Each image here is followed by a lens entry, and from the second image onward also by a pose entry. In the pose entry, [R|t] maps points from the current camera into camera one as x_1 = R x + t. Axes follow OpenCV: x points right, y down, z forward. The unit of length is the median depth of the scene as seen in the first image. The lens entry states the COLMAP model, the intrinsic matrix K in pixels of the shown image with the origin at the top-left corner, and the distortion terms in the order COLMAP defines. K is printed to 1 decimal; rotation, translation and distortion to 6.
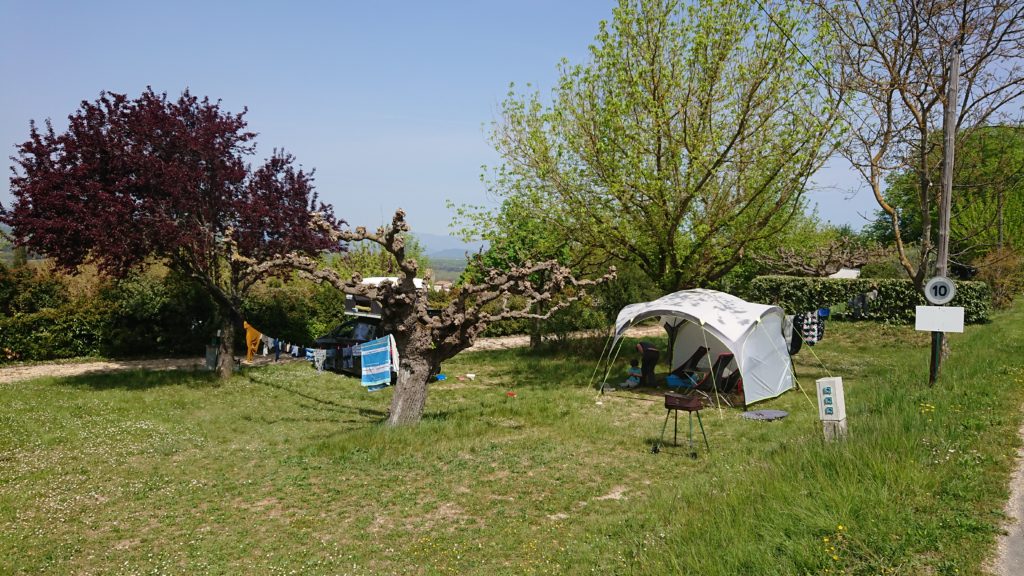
lens RADIAL K [[729.7, 0, 526.5], [0, 729.7, 309.2], [0, 0, 1]] dist [0.004187, 0.003069]
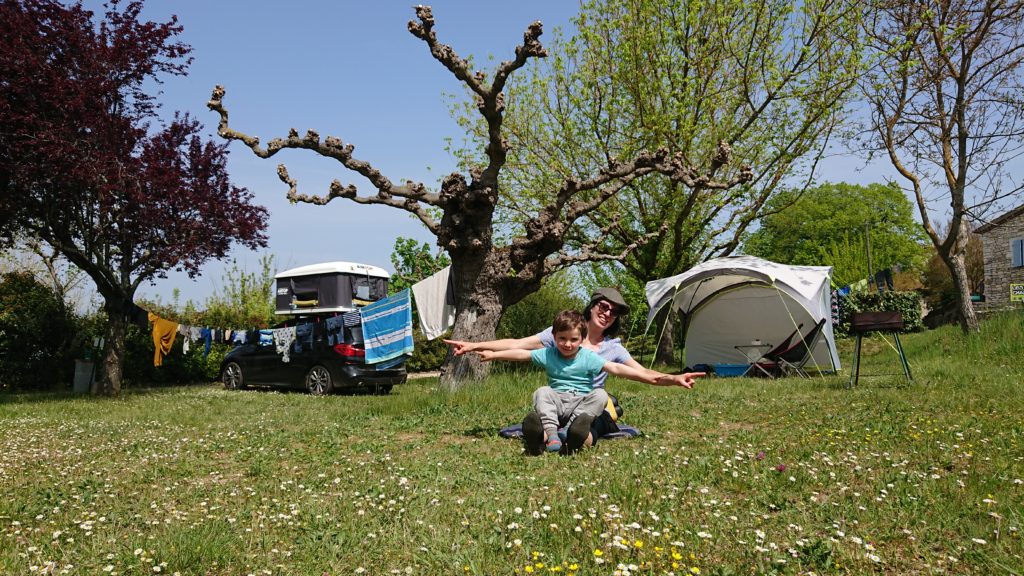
lens RADIAL K [[721.2, 0, 519.1], [0, 721.2, 289.6], [0, 0, 1]] dist [0.002716, -0.003004]
pose [[0.972871, -0.008610, 0.231188, -0.215096], [0.043476, 0.988307, -0.146144, 0.127498], [-0.227226, 0.152231, 0.961870, 0.247822]]
